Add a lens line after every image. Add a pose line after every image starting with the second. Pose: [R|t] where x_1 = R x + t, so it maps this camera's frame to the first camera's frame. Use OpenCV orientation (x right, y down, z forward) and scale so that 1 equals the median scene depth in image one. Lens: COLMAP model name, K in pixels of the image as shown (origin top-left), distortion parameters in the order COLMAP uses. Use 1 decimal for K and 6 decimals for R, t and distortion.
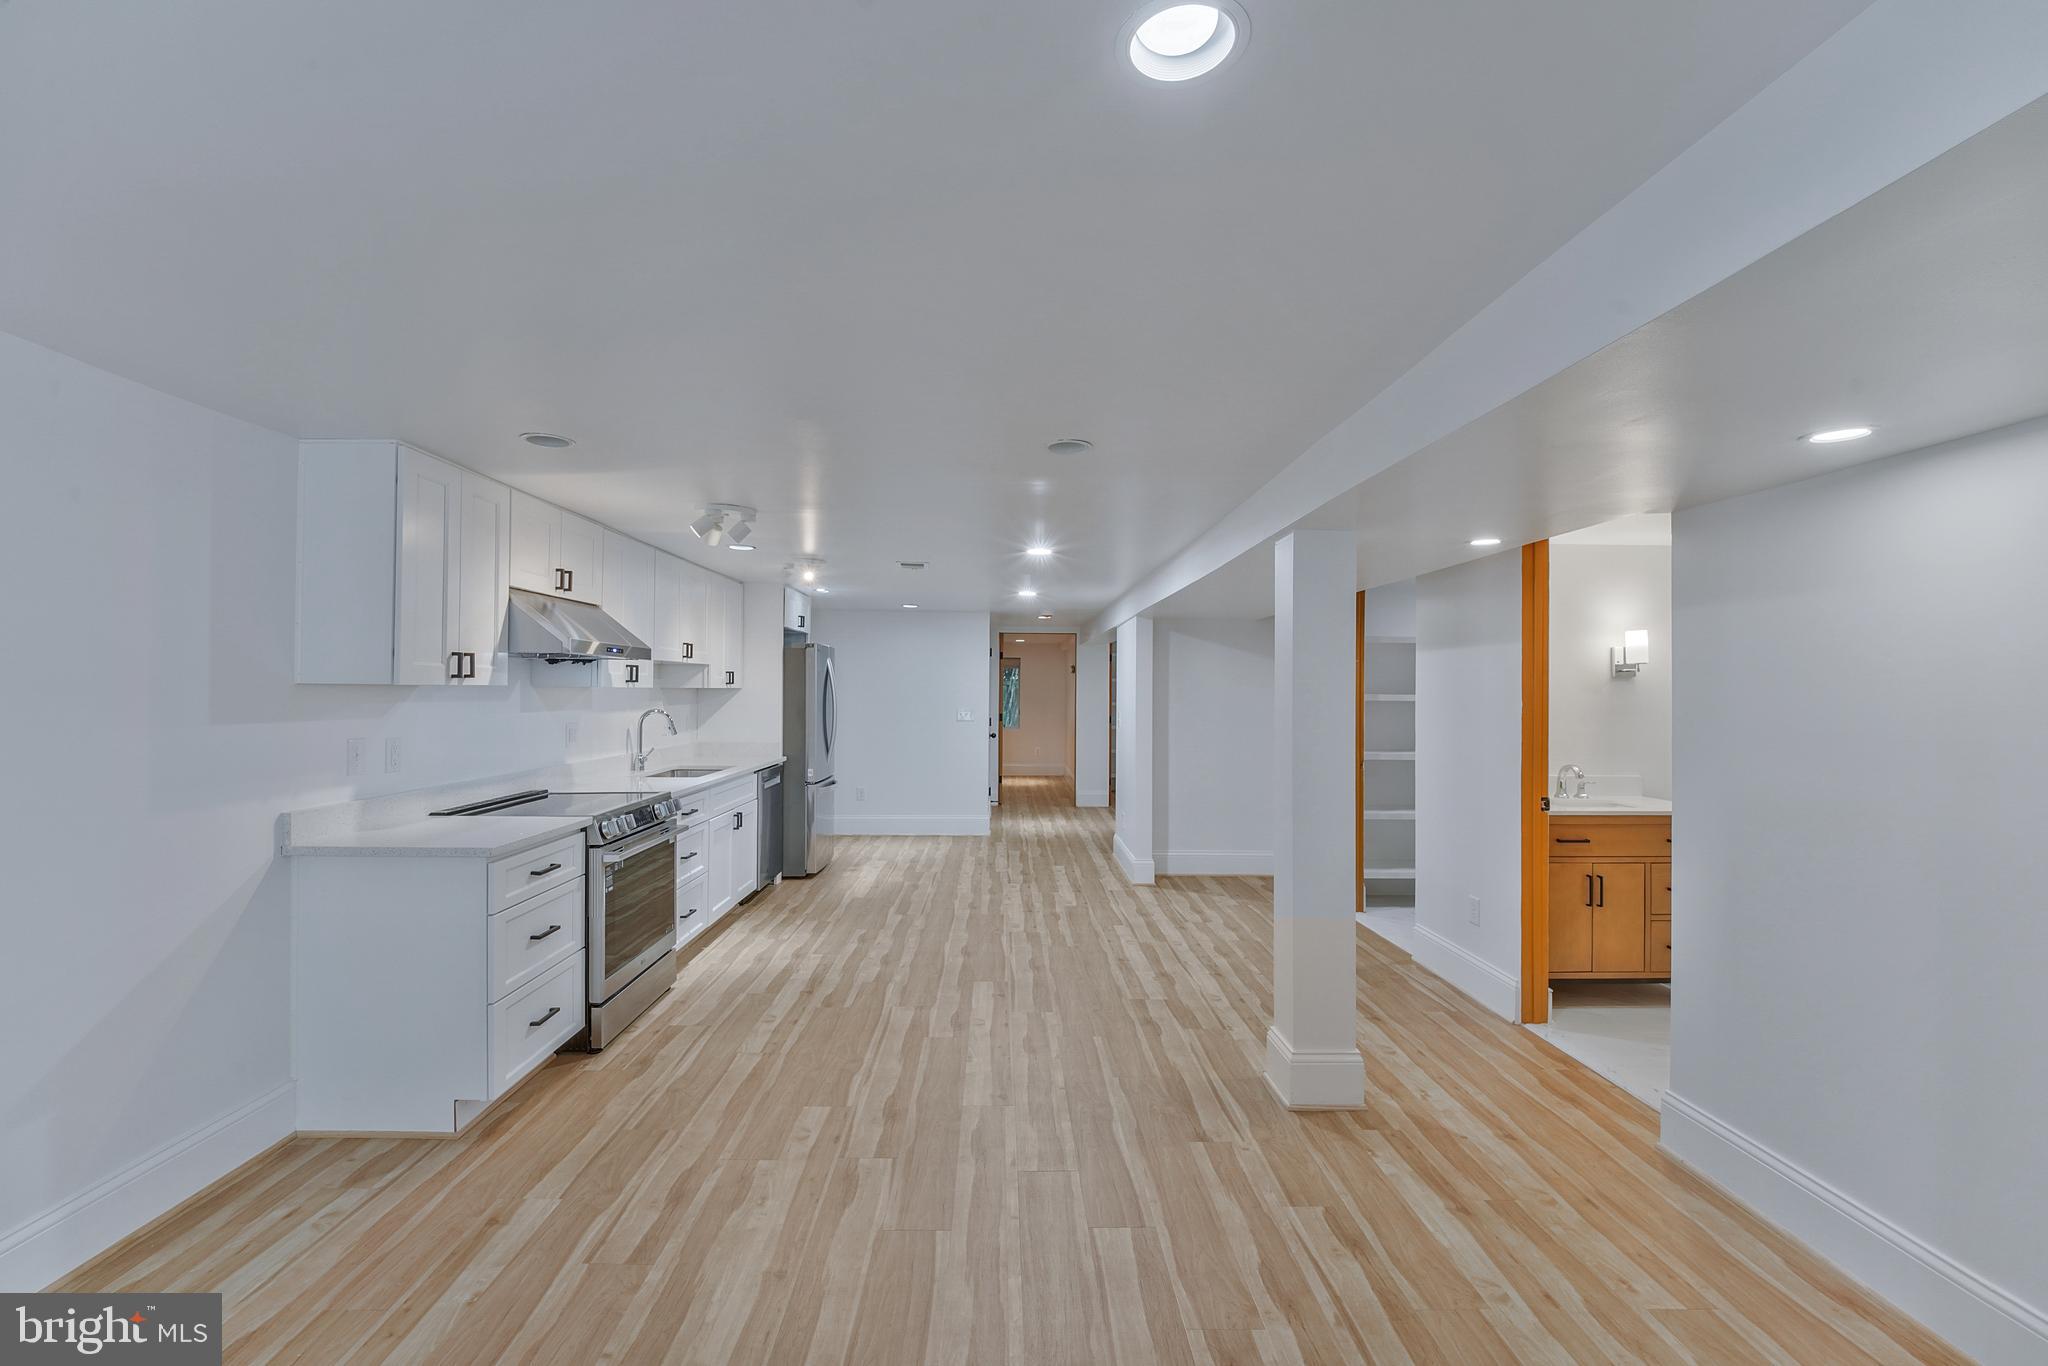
lens RADIAL K [[870.8, 0, 1015.1], [0, 870.8, 690.5], [0, 0, 1]] dist [-0.004166, -0.003123]
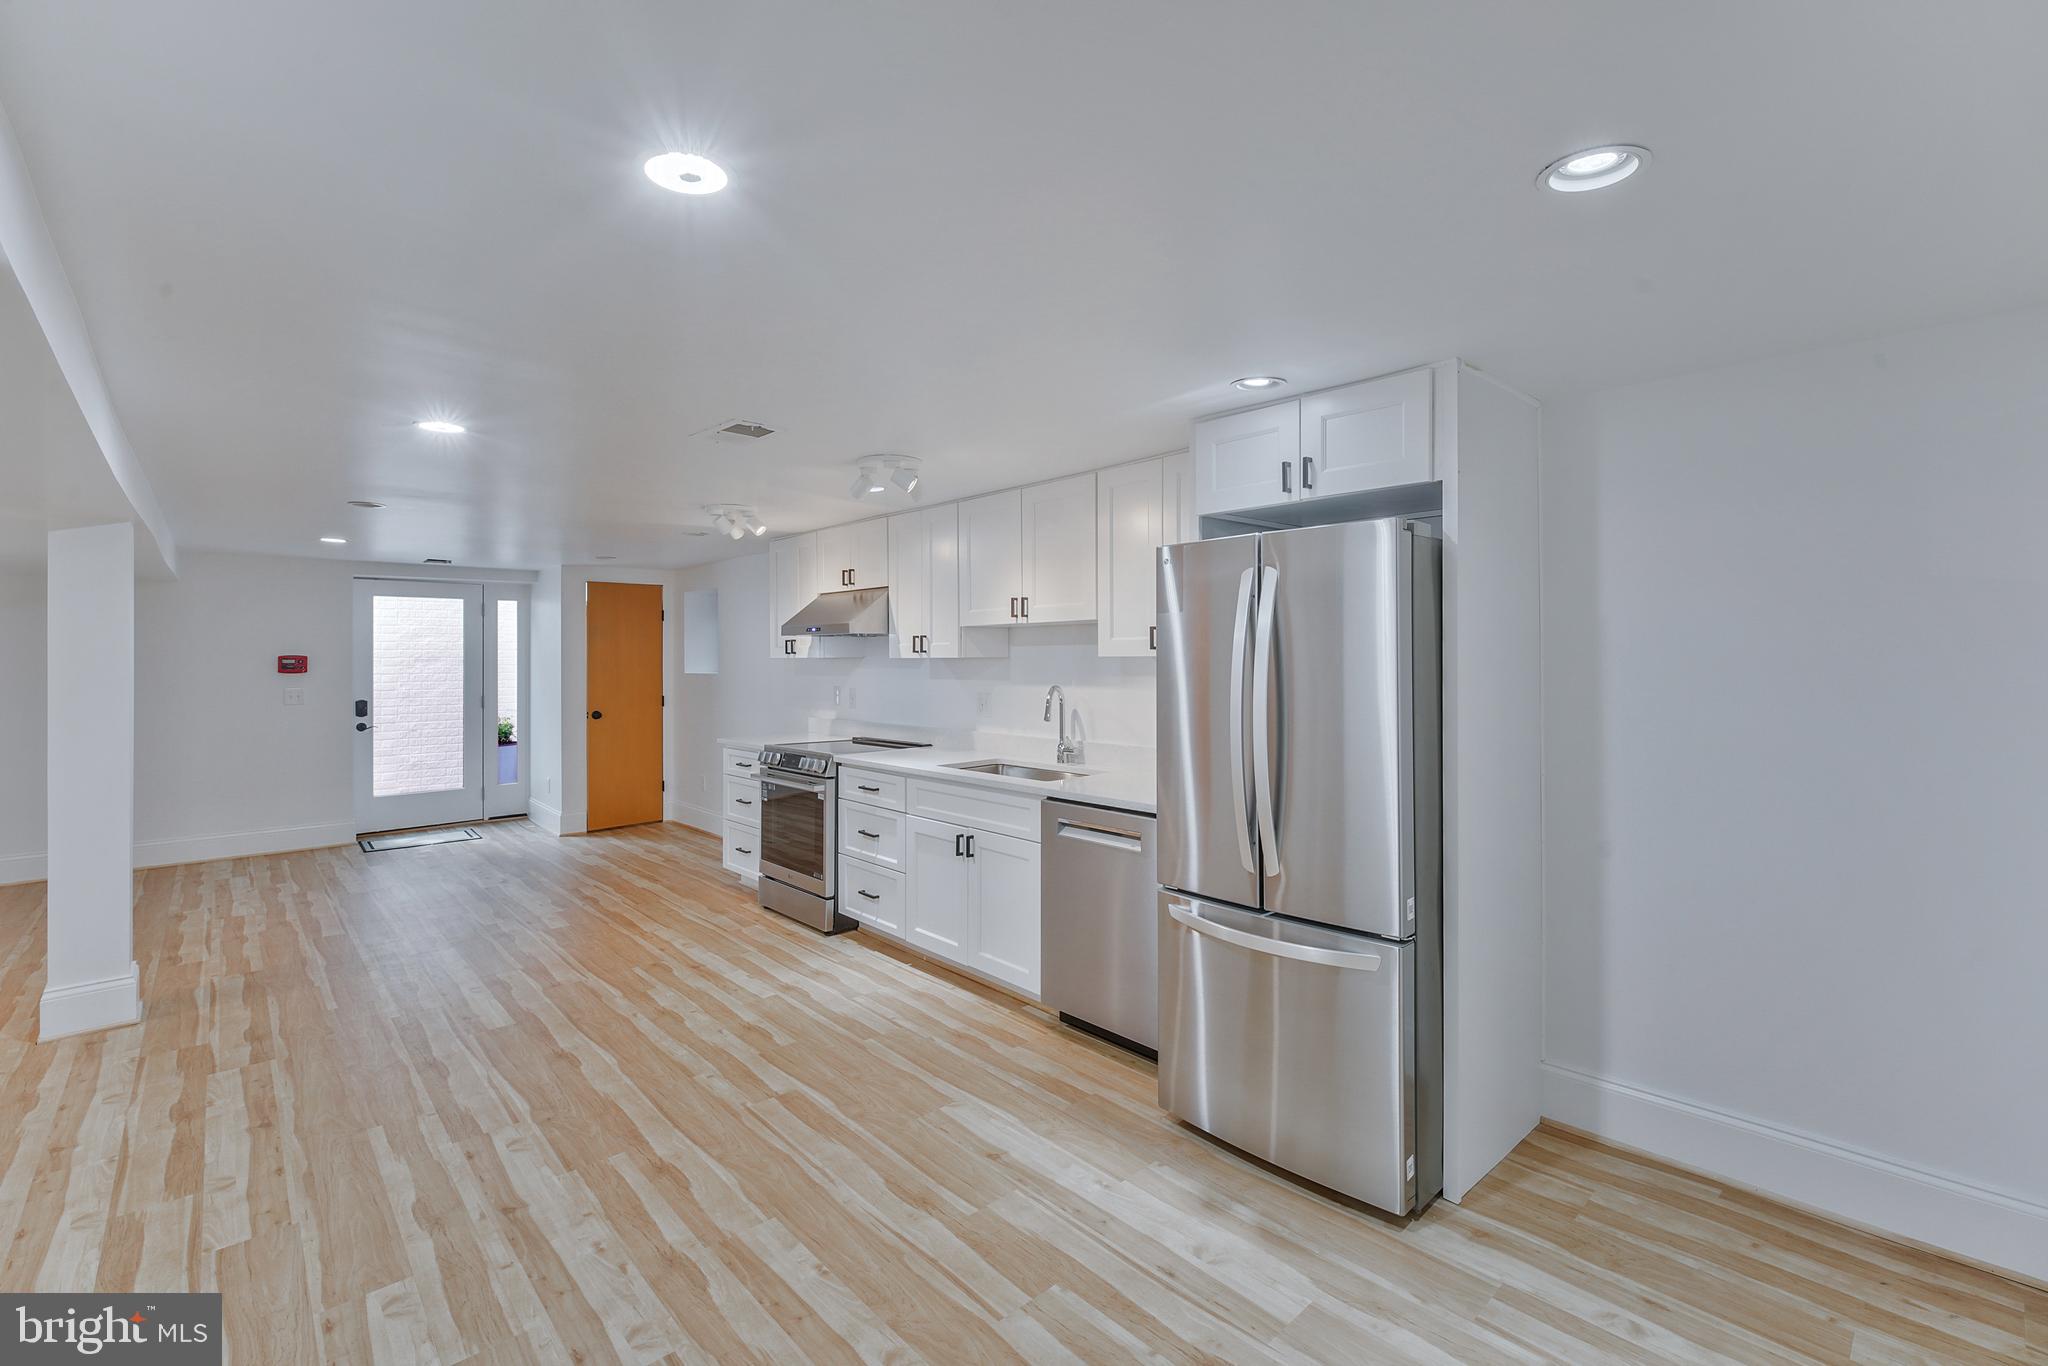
lens RADIAL K [[870.8, 0, 1031.8], [0, 870.8, 643.6], [0, 0, 1]] dist [-0.004166, -0.003123]
pose [[-0.743213, -0.011170, -0.668962, 0.145556], [0.003296, 0.999787, -0.020356, 0.000650], [0.669047, -0.017333, -0.743018, 1.997687]]
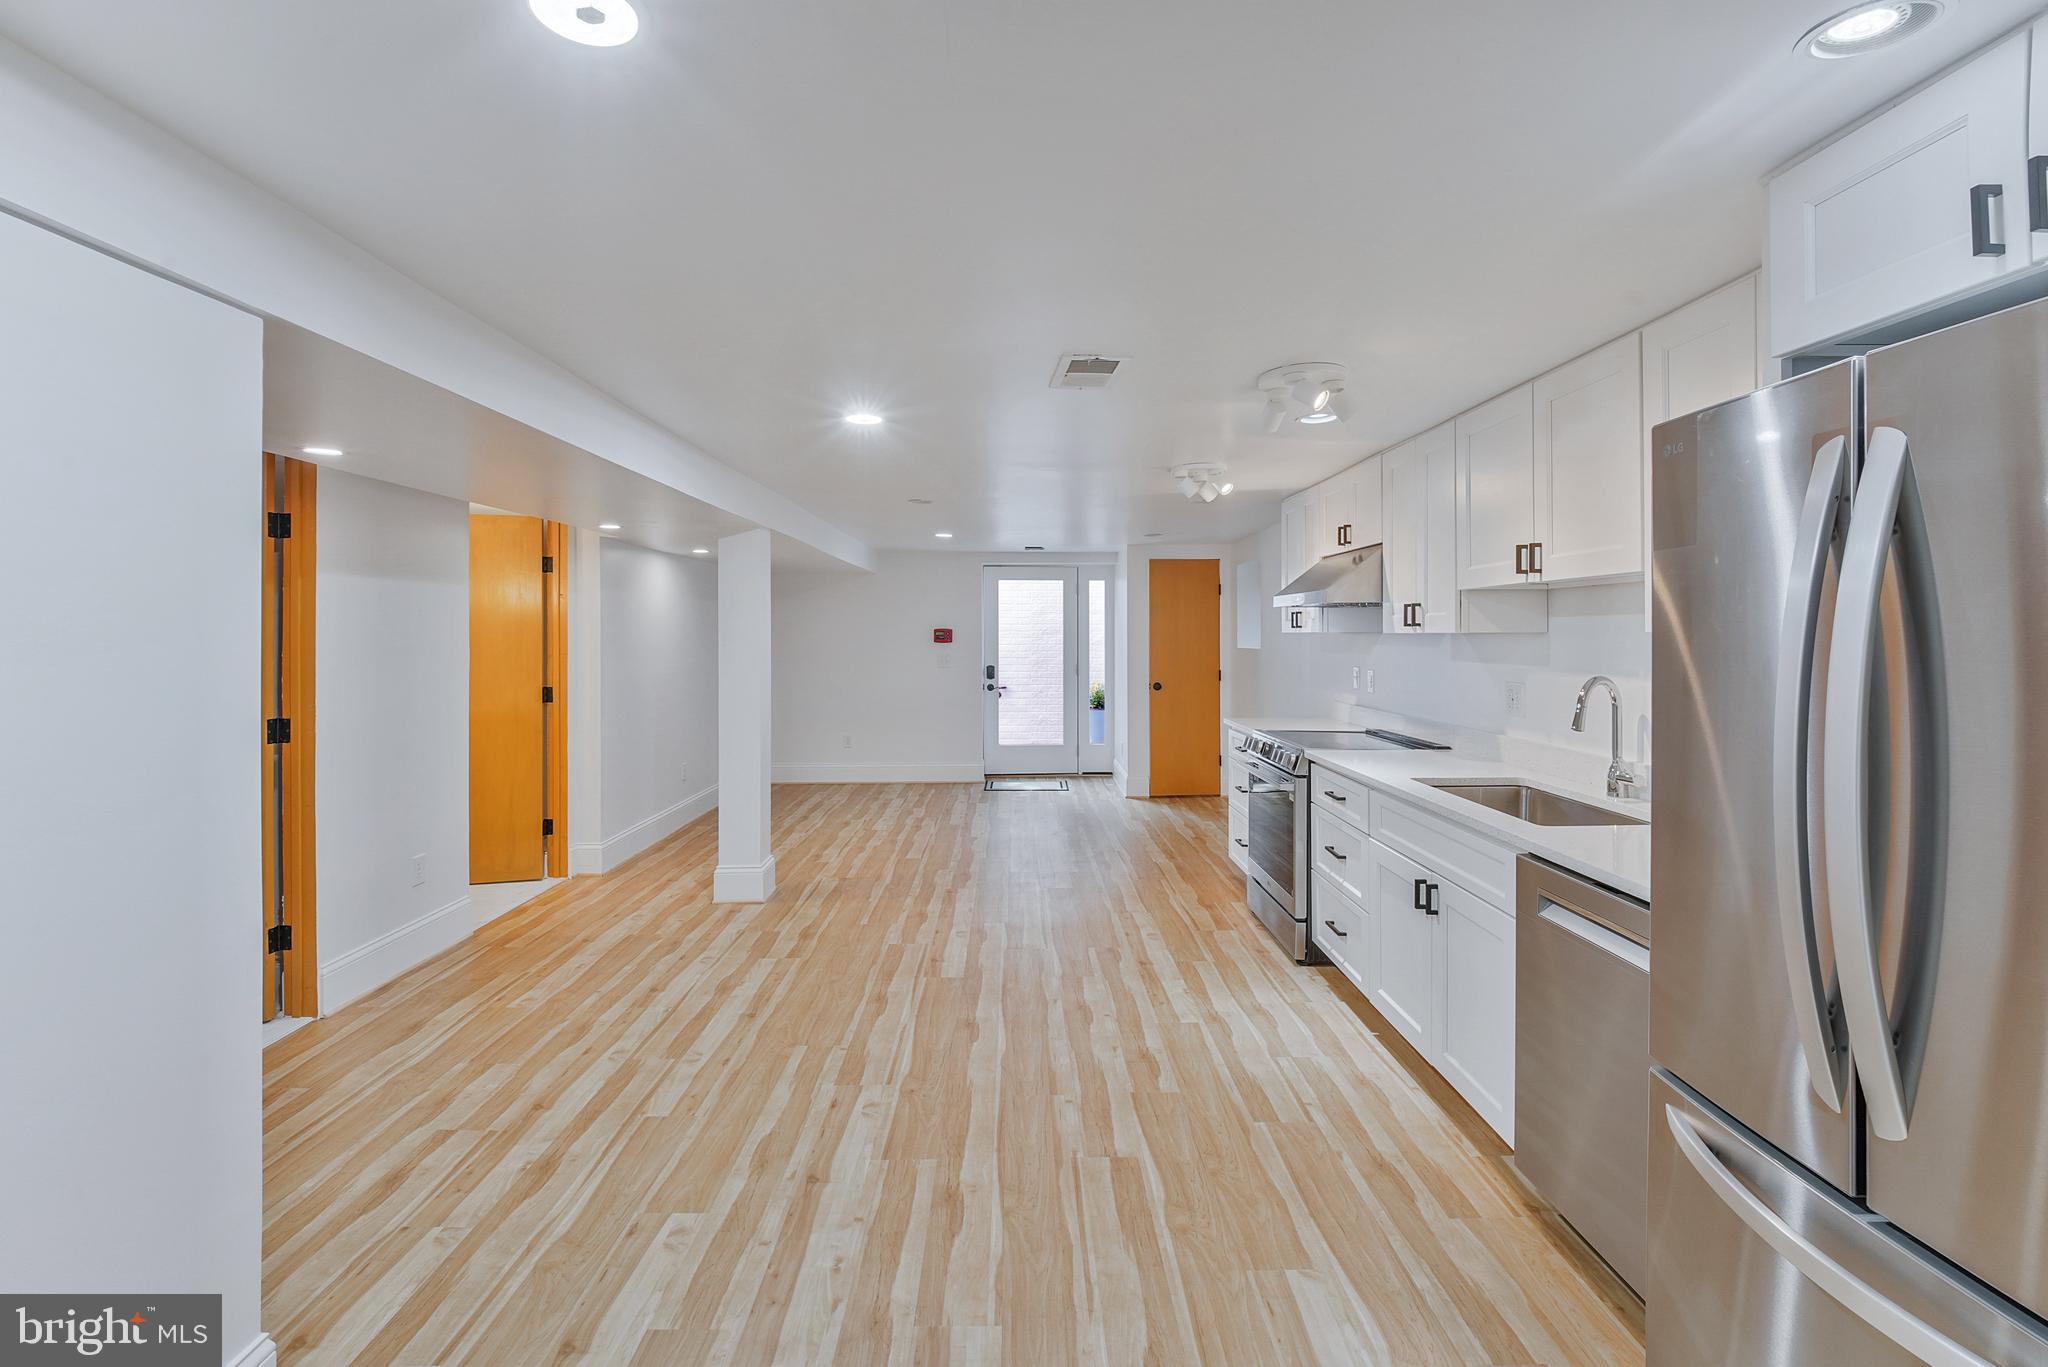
lens RADIAL K [[870.8, 0, 1035.6], [0, 870.8, 625.6], [0, 0, 1]] dist [-0.004166, -0.003123]
pose [[-0.999917, -0.006969, -0.010828, -0.110327], [-0.006854, 0.999920, -0.010643, 0.000307], [0.010901, -0.010568, -0.999885, 1.920604]]
